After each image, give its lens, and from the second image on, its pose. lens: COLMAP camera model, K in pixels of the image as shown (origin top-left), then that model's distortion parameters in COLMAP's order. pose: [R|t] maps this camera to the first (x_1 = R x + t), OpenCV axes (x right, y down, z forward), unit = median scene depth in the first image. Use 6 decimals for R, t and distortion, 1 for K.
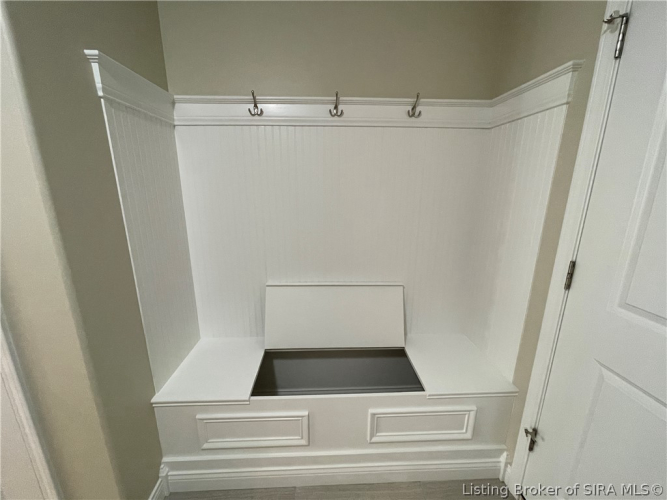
lens RADIAL K [[267.0, 0, 331.0], [0, 267.0, 249.9], [0, 0, 1]] dist [0.000300, 0.000074]
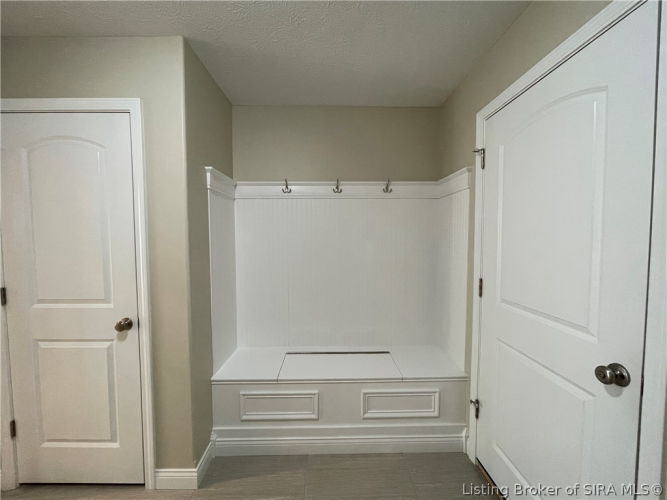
lens RADIAL K [[267.0, 0, 331.0], [0, 267.0, 249.9], [0, 0, 1]] dist [0.000300, 0.000074]
pose [[0.999694, -0.004626, -0.024301, 0.019054], [-0.000116, 0.981475, -0.191591, 0.140420], [0.024737, 0.191535, 0.981174, -0.507847]]
